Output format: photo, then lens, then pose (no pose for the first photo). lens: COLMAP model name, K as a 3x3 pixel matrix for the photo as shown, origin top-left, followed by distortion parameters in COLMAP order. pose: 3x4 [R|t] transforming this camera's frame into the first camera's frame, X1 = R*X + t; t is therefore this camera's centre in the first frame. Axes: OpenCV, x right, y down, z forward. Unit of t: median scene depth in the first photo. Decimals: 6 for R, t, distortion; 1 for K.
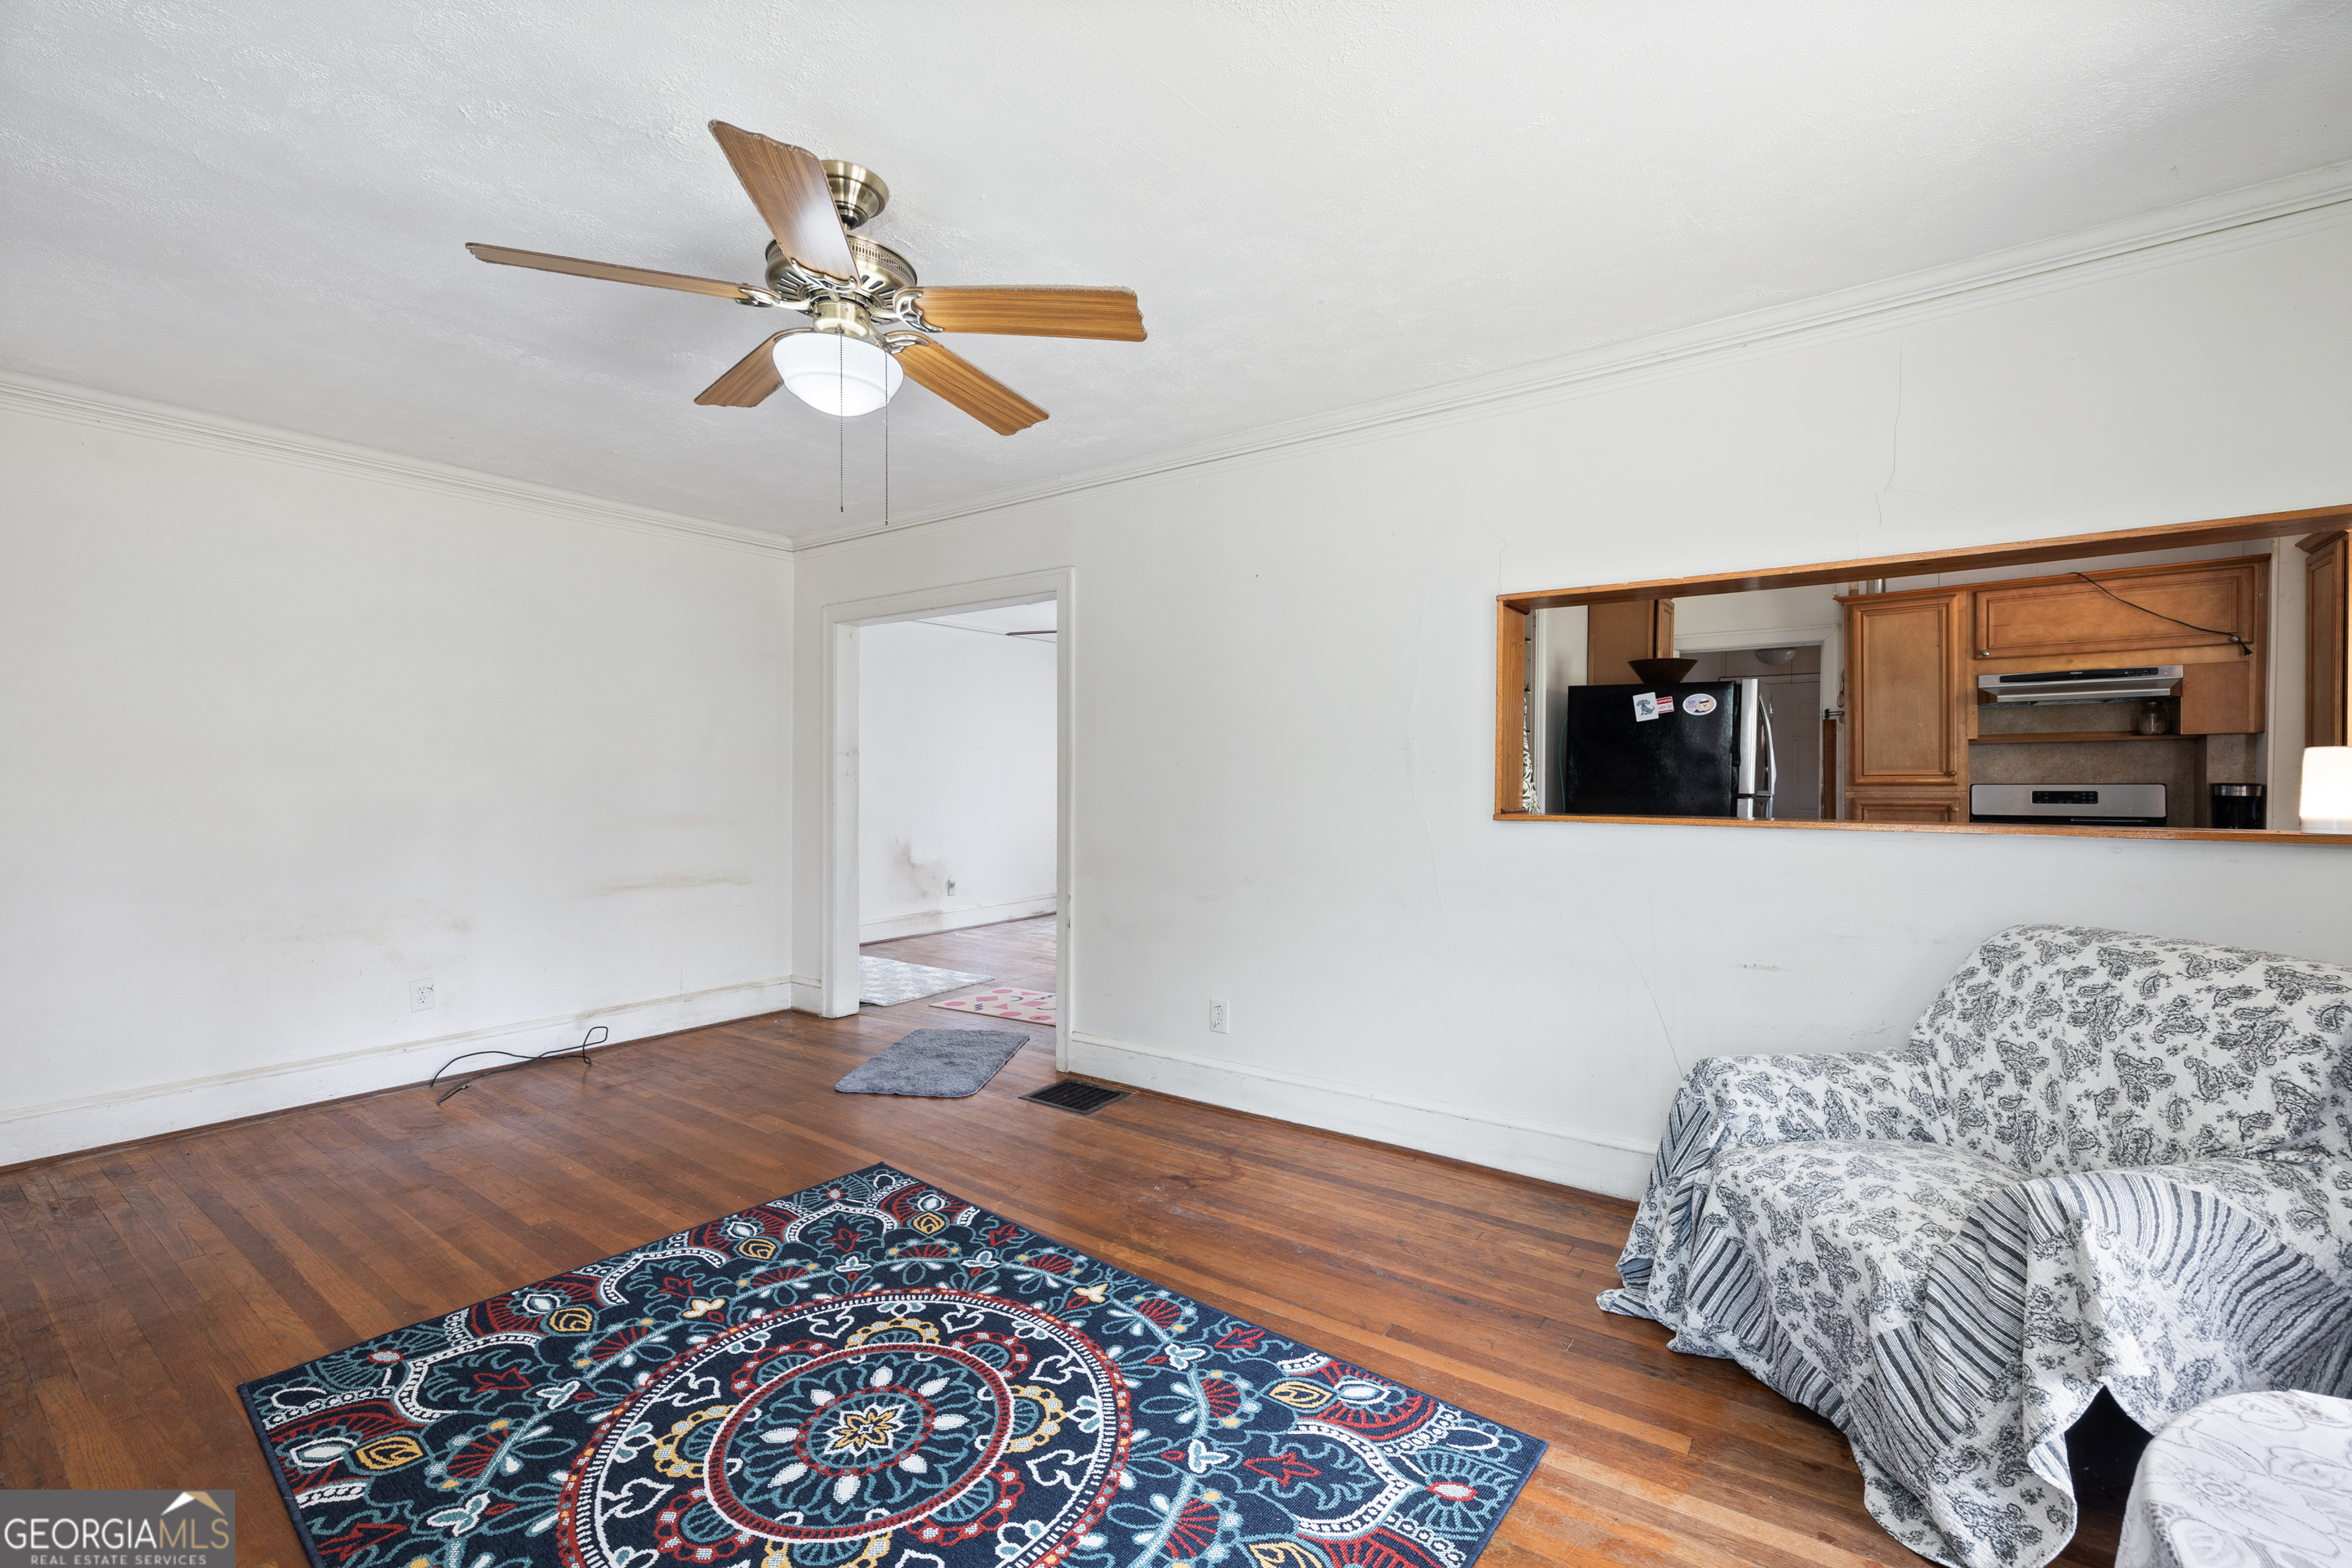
lens RADIAL K [[1000.9, 0, 1171.9], [0, 1000.9, 826.8], [0, 0, 1]] dist [0.001808, -0.000179]
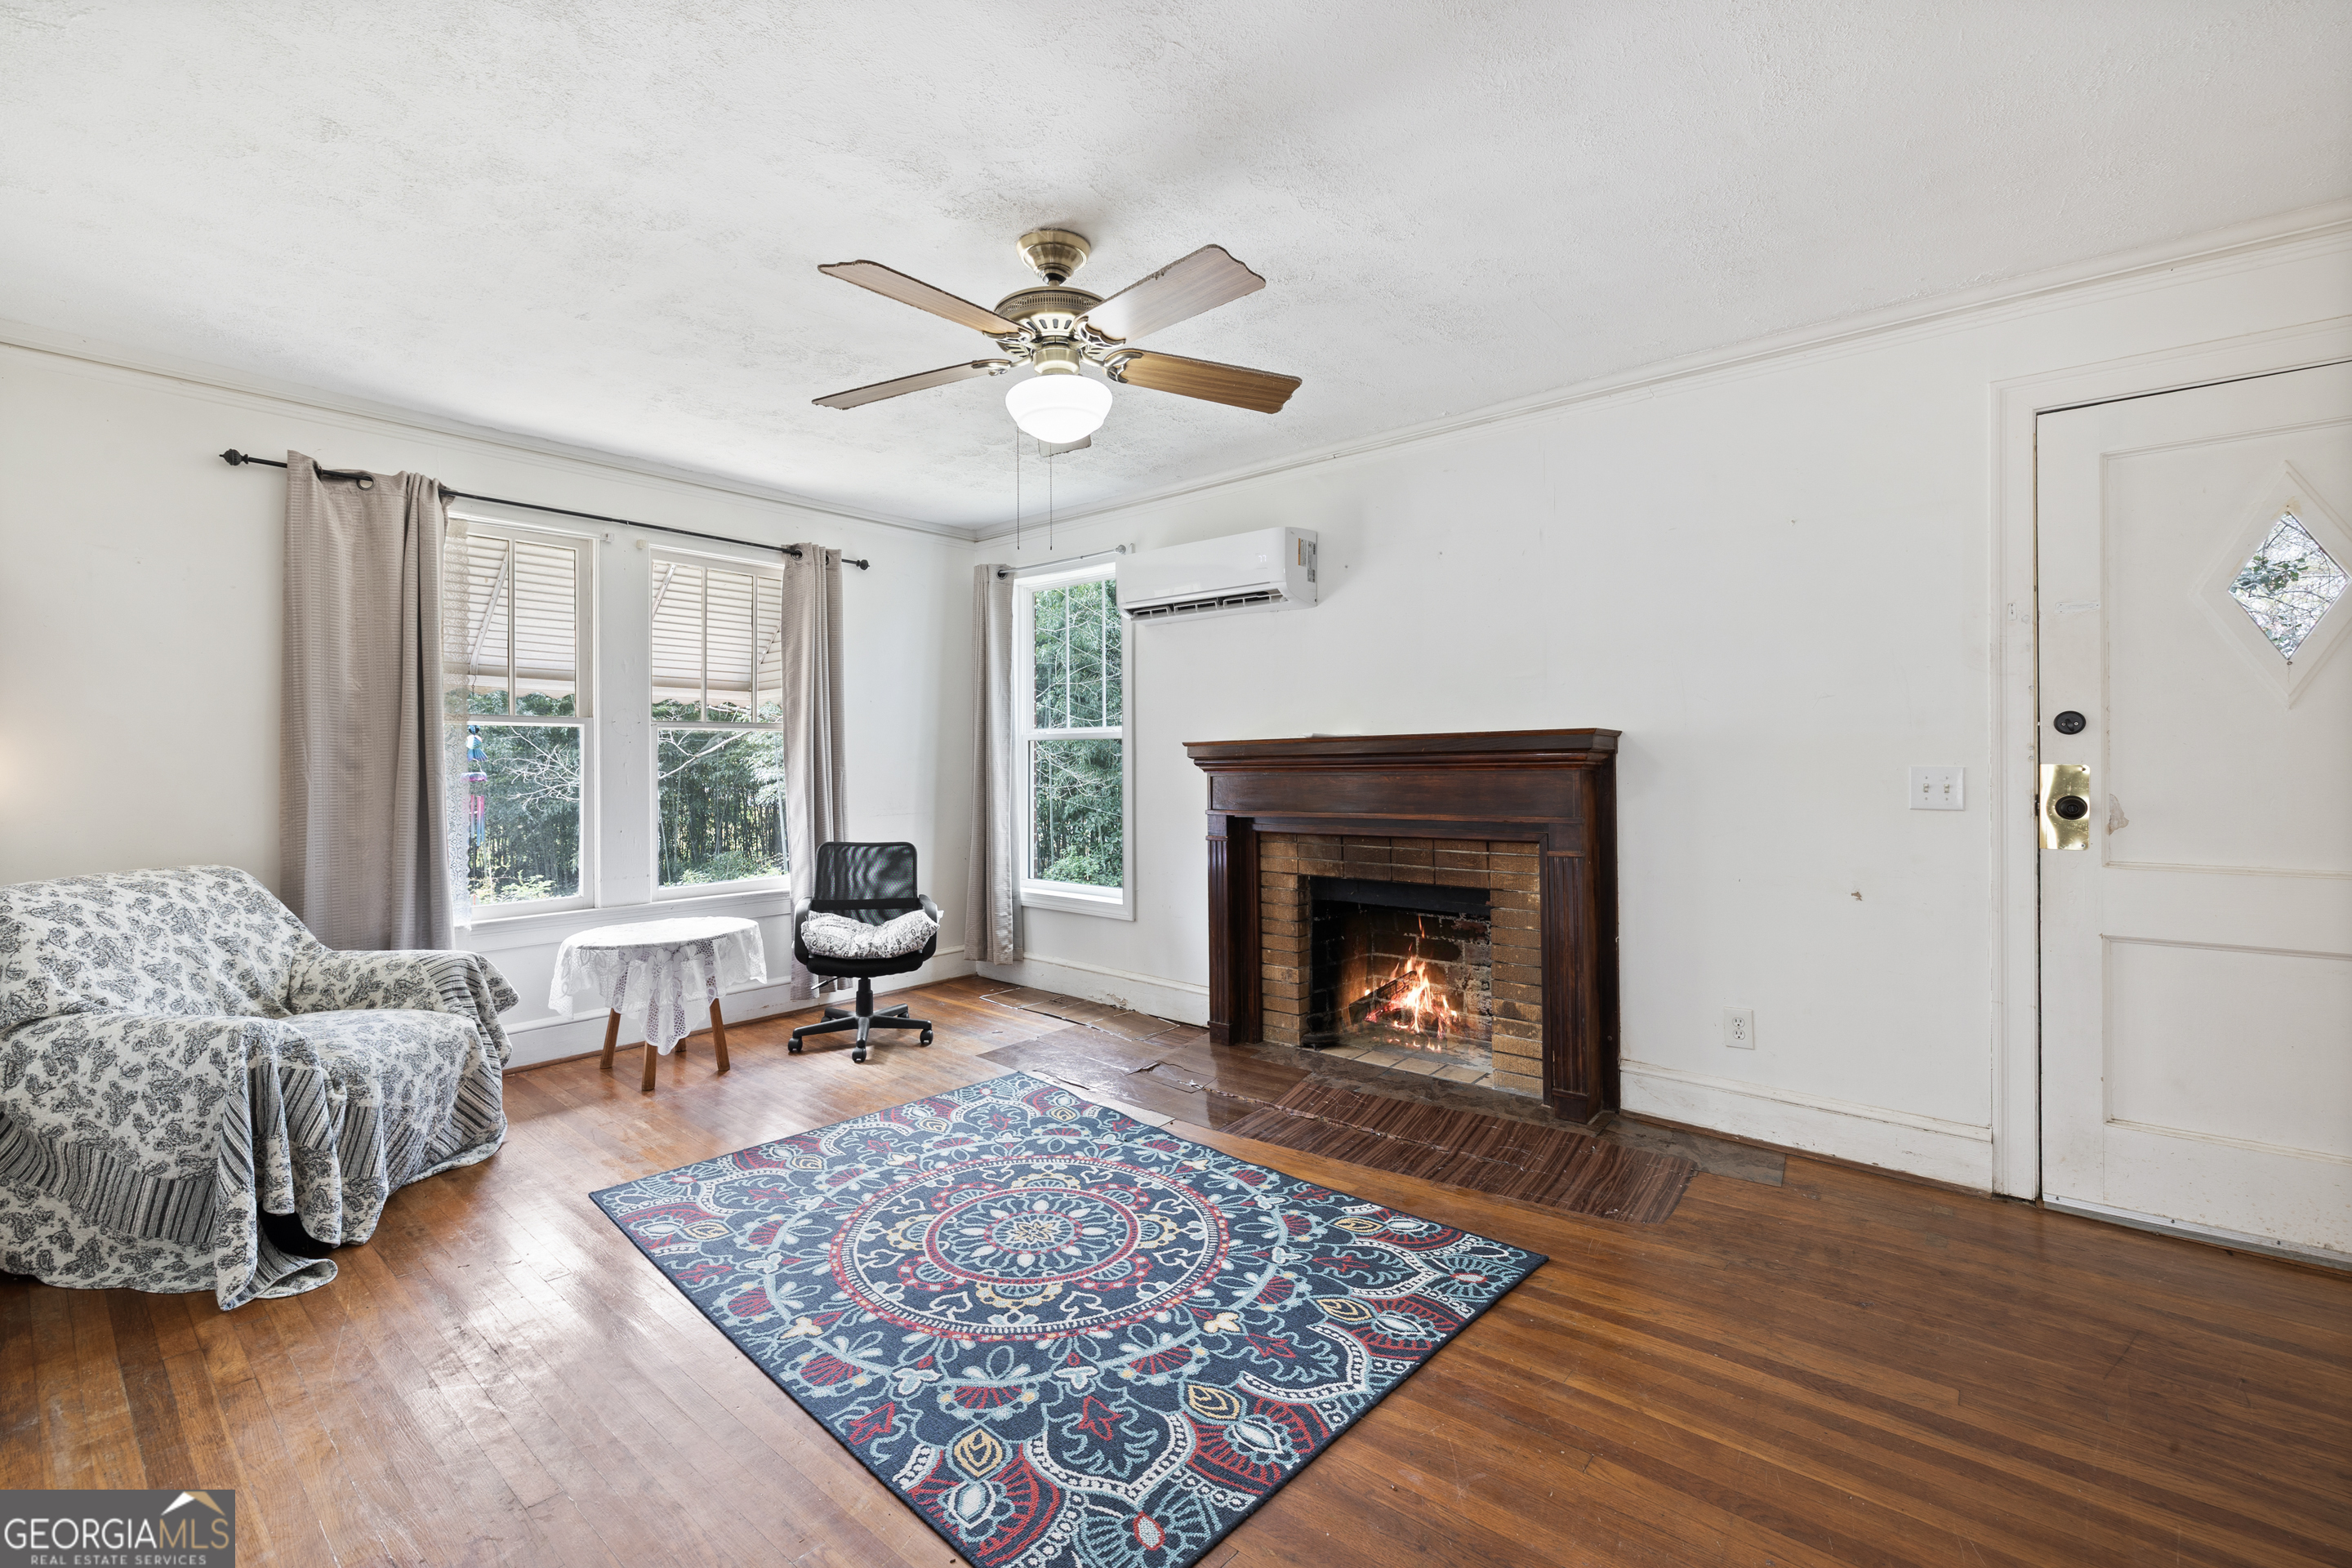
lens RADIAL K [[1006.2, 0, 1168.9], [0, 1006.2, 758.1], [0, 0, 1]] dist [0.001212, 0.000174]
pose [[-0.996840, 0.002222, 0.079403, -0.515551], [0.005892, 0.998923, 0.046015, -0.090815], [-0.079215, 0.046338, -0.995780, 1.995878]]
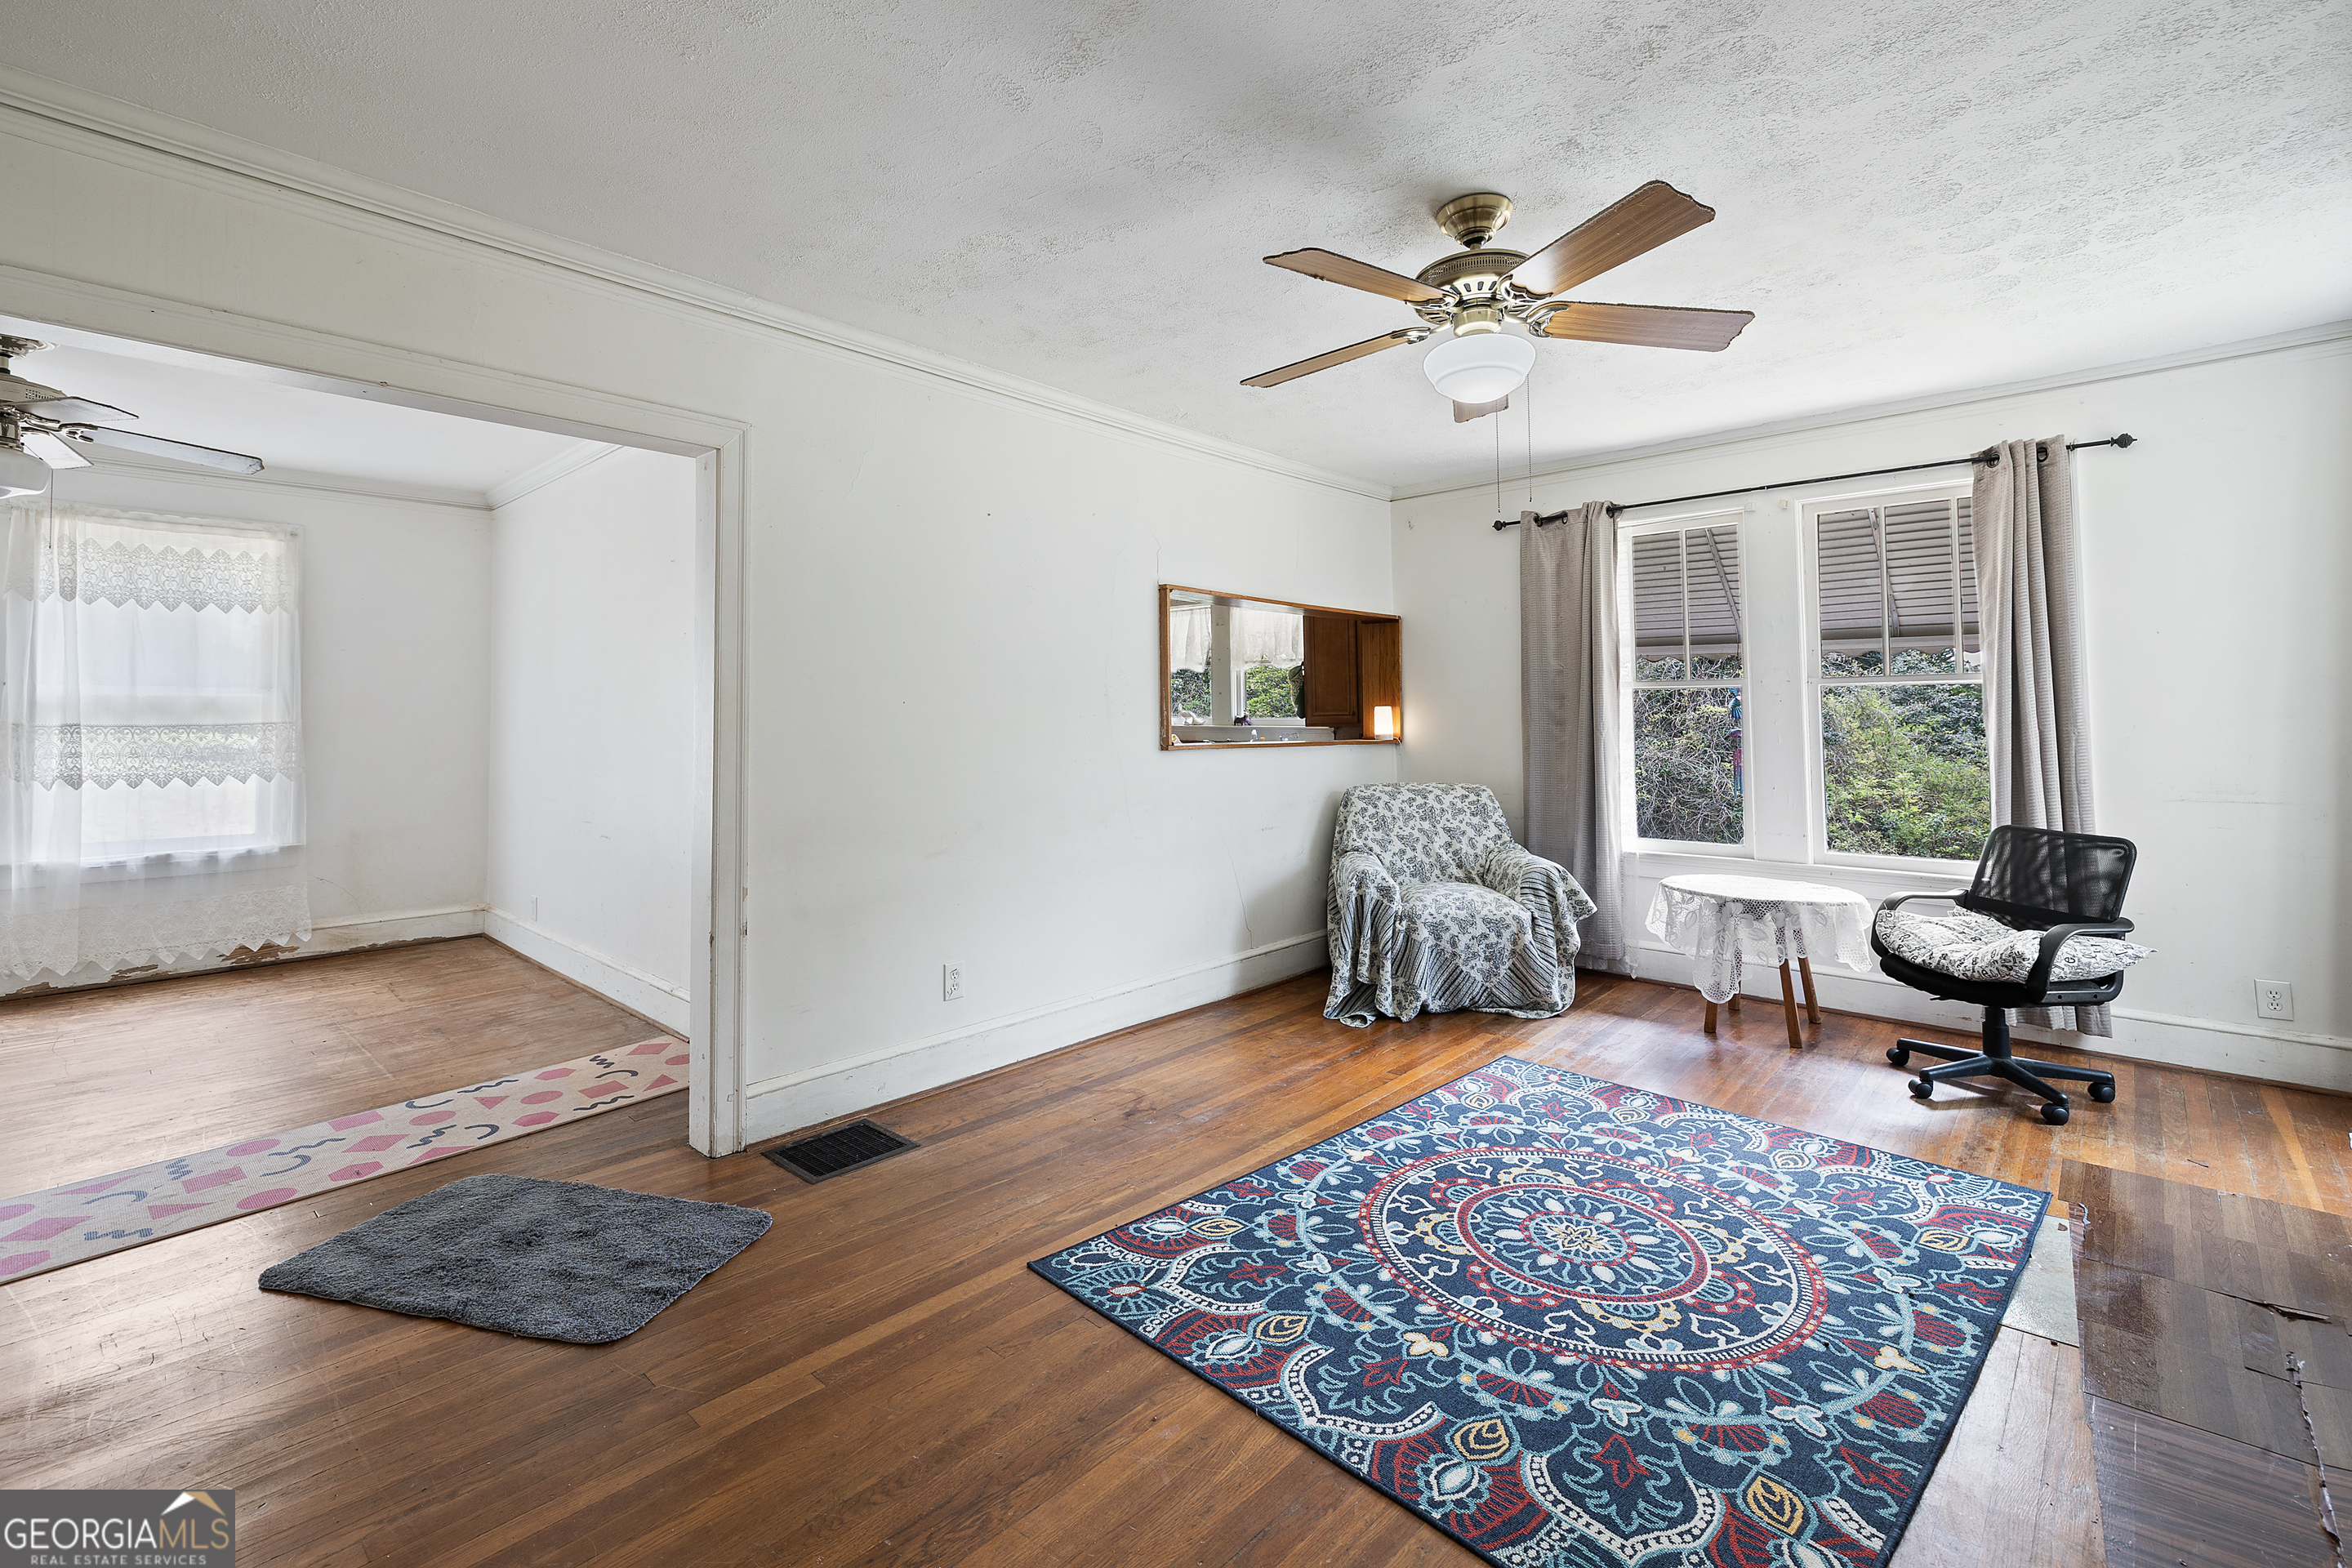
lens RADIAL K [[1032.2, 0, 1161.5], [0, 1032.2, 689.8], [0, 0, 1]] dist [-0.000286, 0.000320]
pose [[0.131671, 0.027916, 0.990900, -1.434054], [0.051027, 0.998087, -0.034899, -0.053392], [-0.989979, 0.055158, 0.129995, 1.124687]]
